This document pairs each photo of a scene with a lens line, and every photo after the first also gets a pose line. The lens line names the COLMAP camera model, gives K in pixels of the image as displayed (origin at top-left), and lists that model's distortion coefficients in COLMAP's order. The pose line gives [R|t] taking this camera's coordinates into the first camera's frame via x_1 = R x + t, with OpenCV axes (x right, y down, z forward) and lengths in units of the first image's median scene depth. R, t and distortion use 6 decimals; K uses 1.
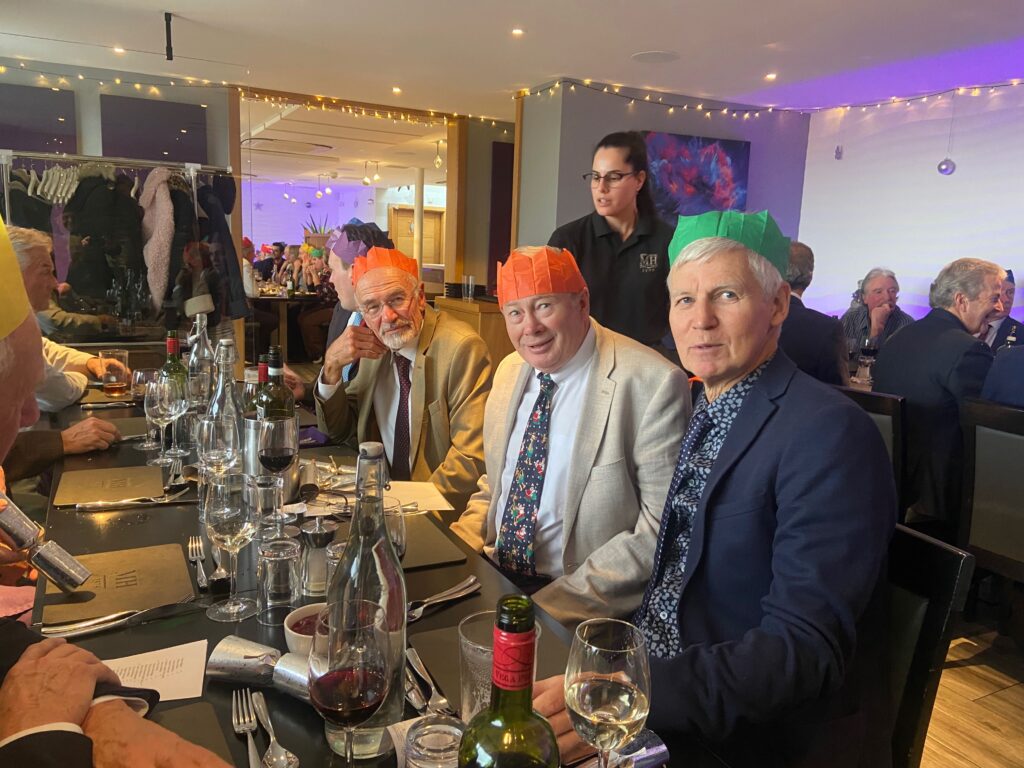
lens RADIAL K [[776.6, 0, 505.1], [0, 776.6, 385.9], [0, 0, 1]] dist [0.117739, -0.152627]
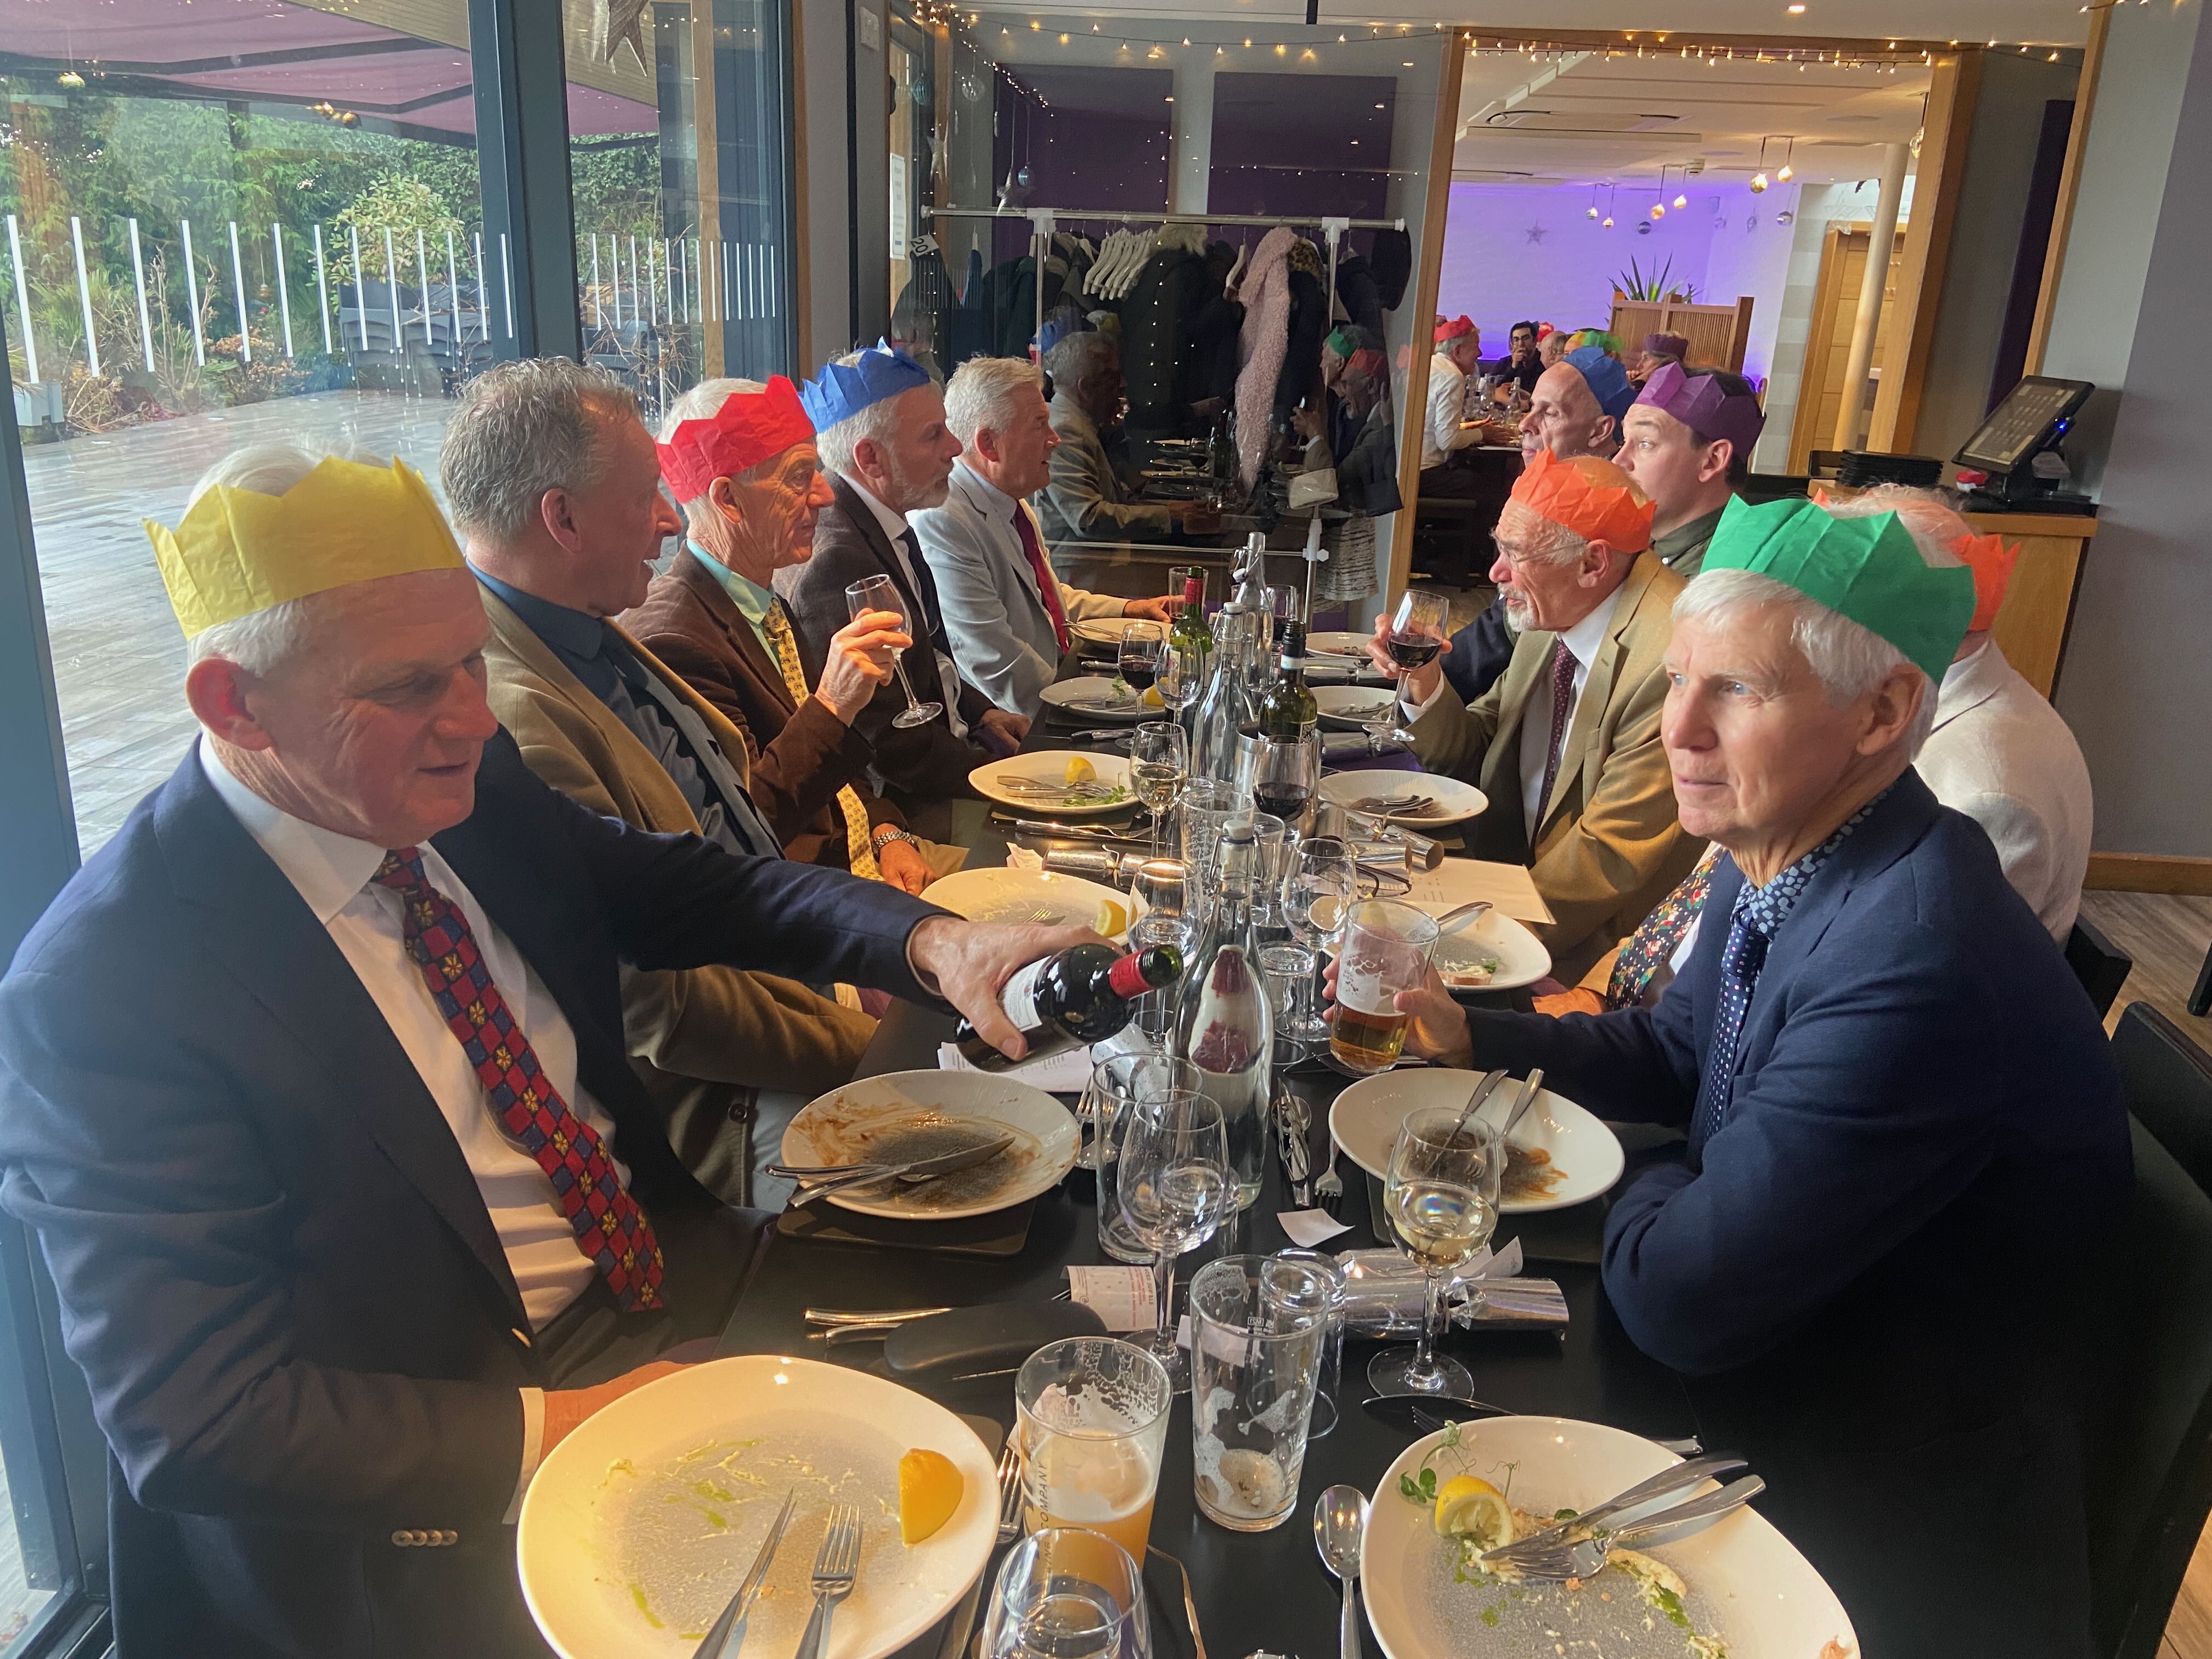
lens RADIAL K [[1677.5, 0, 1091.1], [0, 1677.5, 833.6], [0, 0, 1]] dist [0.117739, -0.152627]
pose [[0.848657, 0.158538, -0.504626, 0.090367], [-0.093179, 0.983915, 0.152413, -0.024848], [0.520672, -0.082326, 0.849778, -0.080088]]
